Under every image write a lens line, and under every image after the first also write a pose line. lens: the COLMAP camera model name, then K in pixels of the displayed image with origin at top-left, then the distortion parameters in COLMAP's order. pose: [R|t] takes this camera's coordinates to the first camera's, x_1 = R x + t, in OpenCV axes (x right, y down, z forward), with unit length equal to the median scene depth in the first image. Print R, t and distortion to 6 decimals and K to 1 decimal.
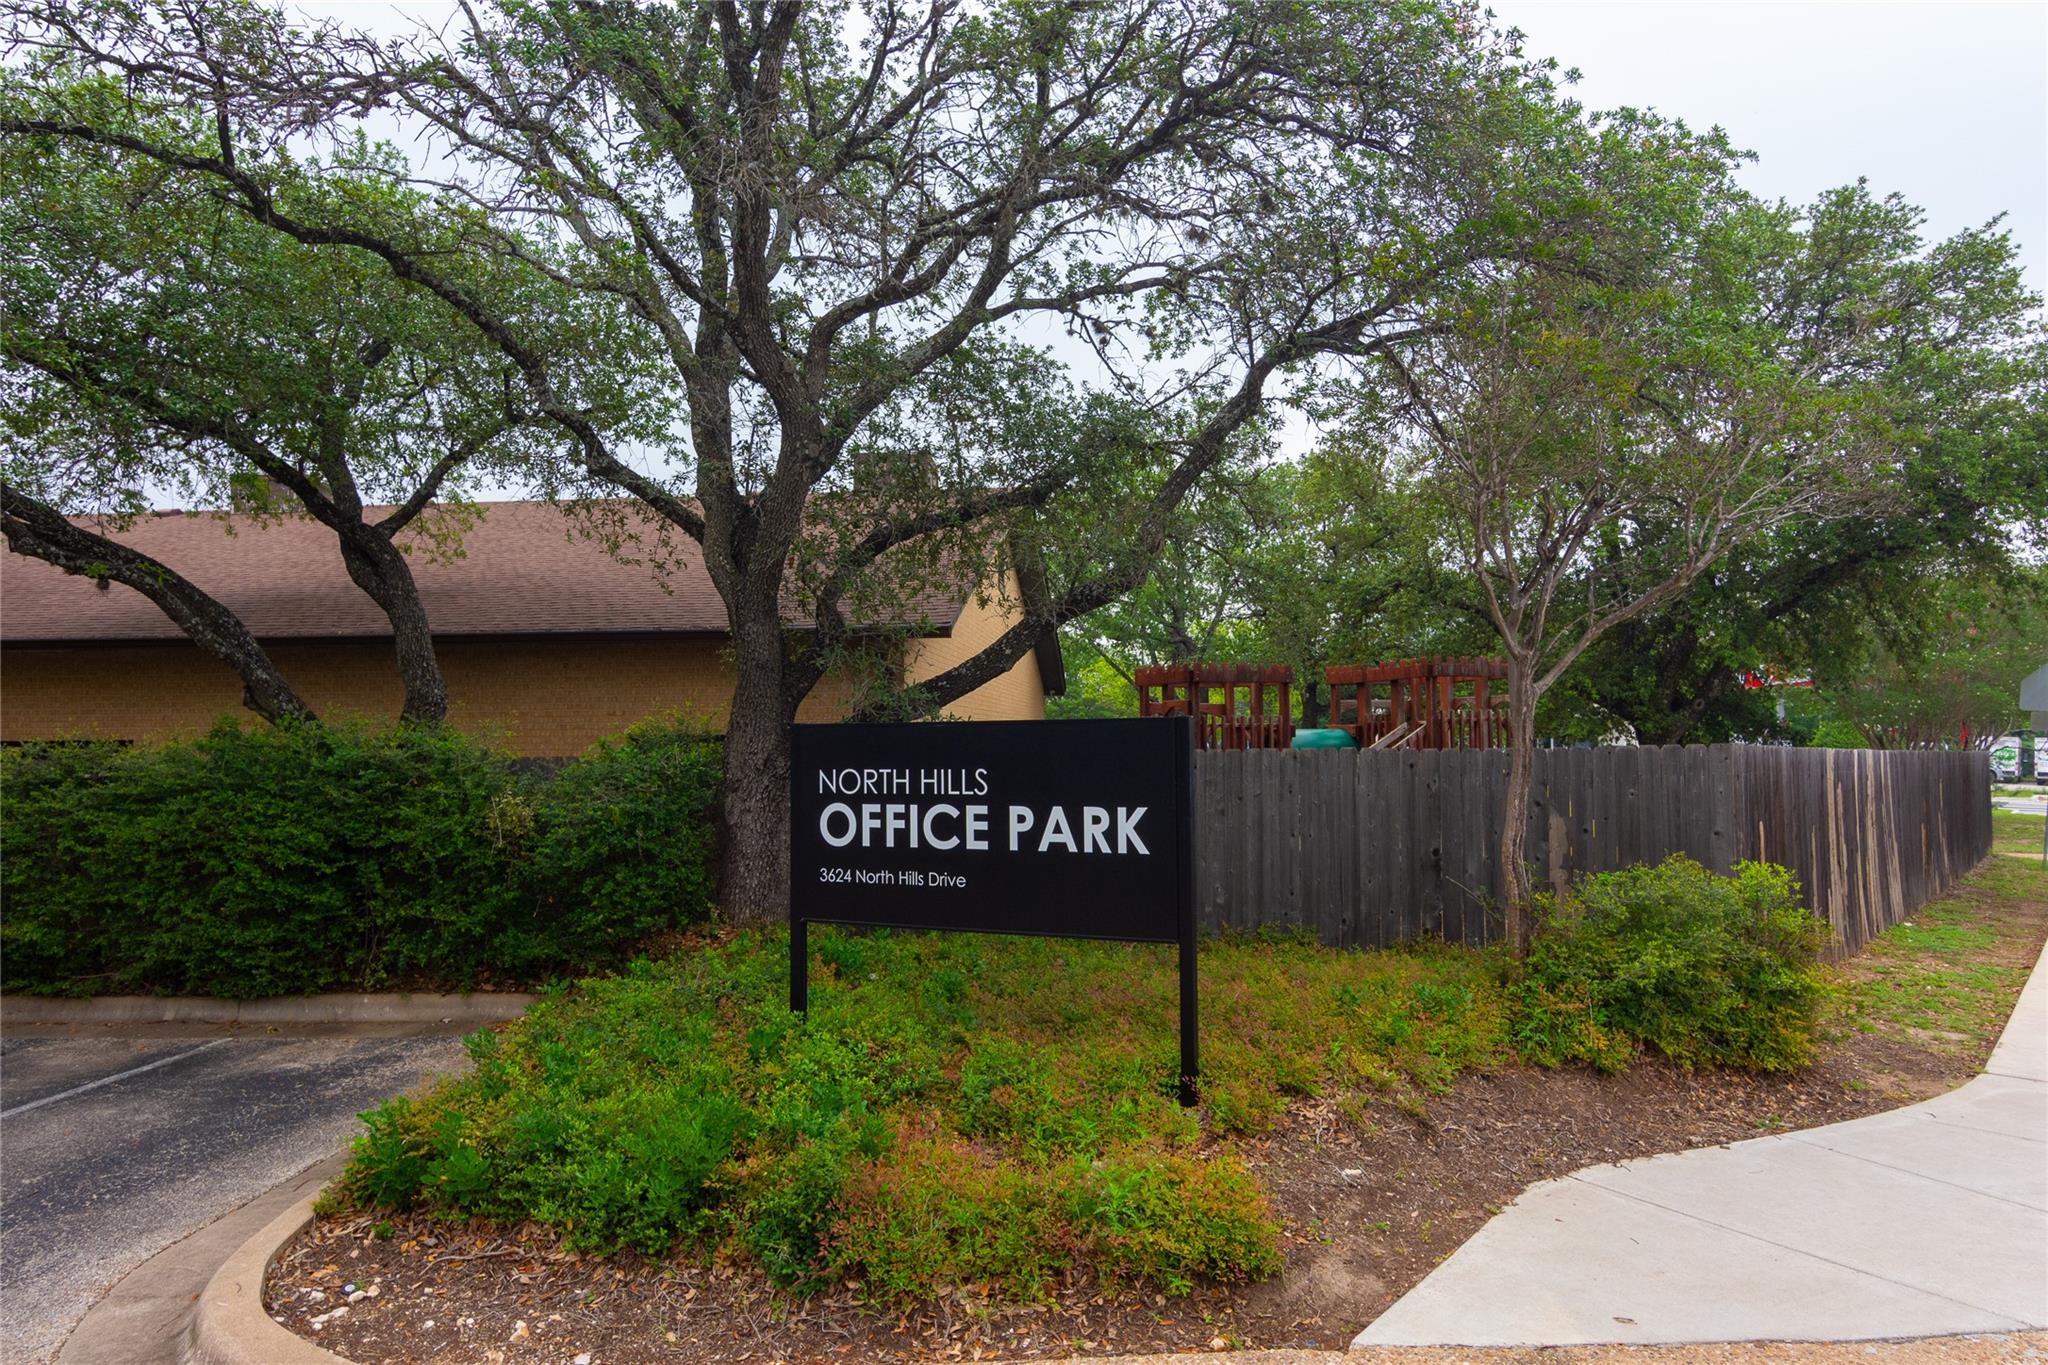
lens RADIAL K [[1222.5, 0, 1026.1], [0, 1222.5, 678.3], [0, 0, 1]] dist [0.004180, 0.001077]
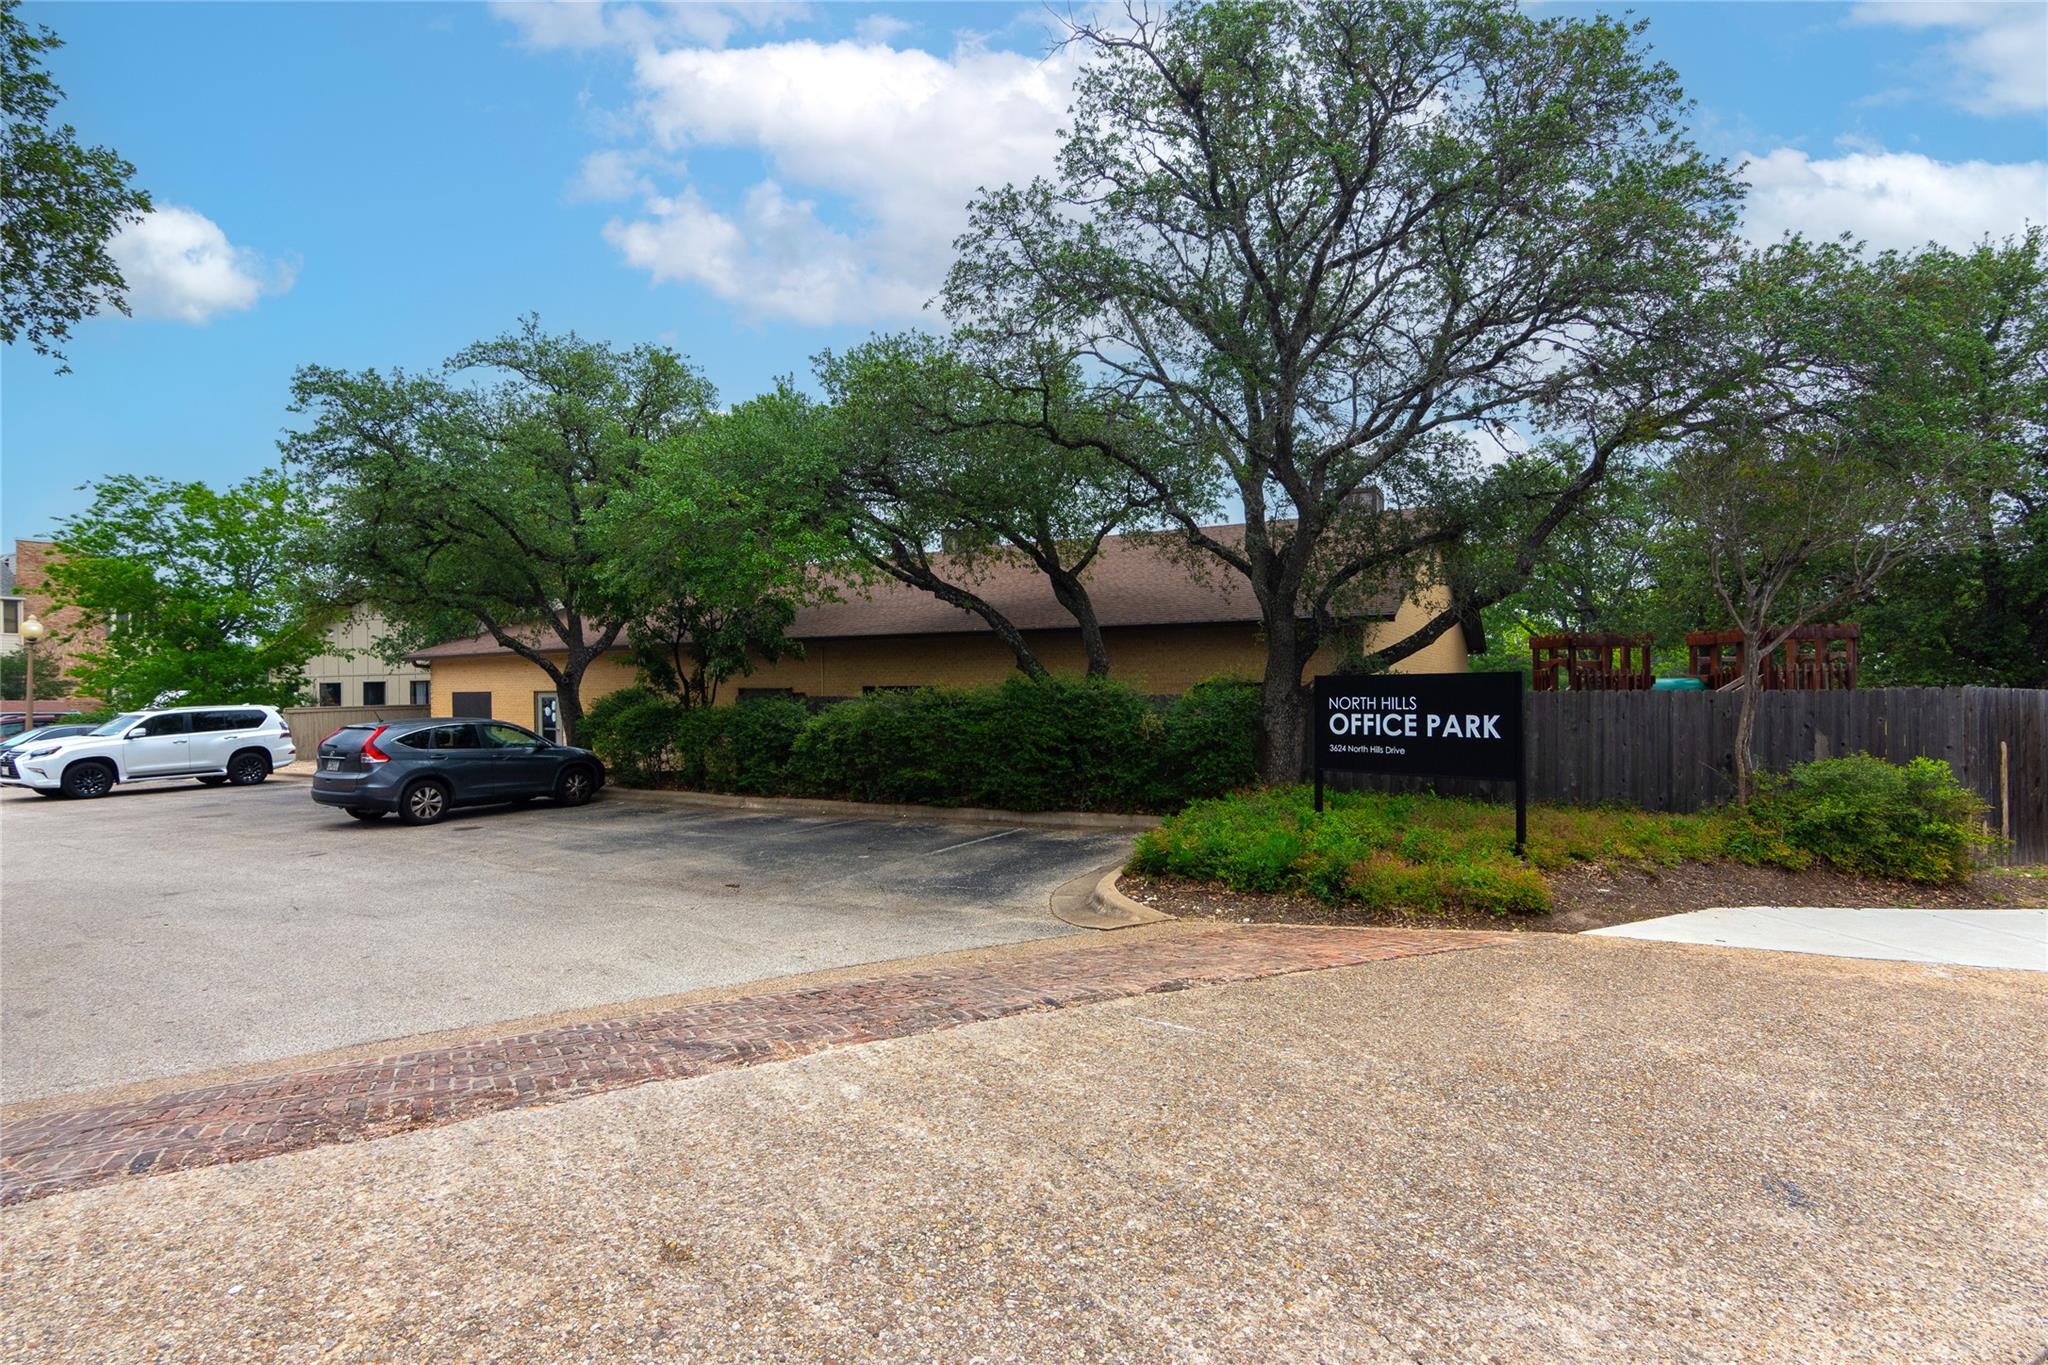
lens RADIAL K [[982.4, 0, 1016.6], [0, 982.4, 691.3], [0, 0, 1]] dist [-0.002742, -0.000102]
pose [[0.910434, 0.003038, -0.413643, 0.025422], [0.018652, 0.998655, 0.048387, -0.017987], [0.413234, -0.051768, 0.909152, -0.498843]]
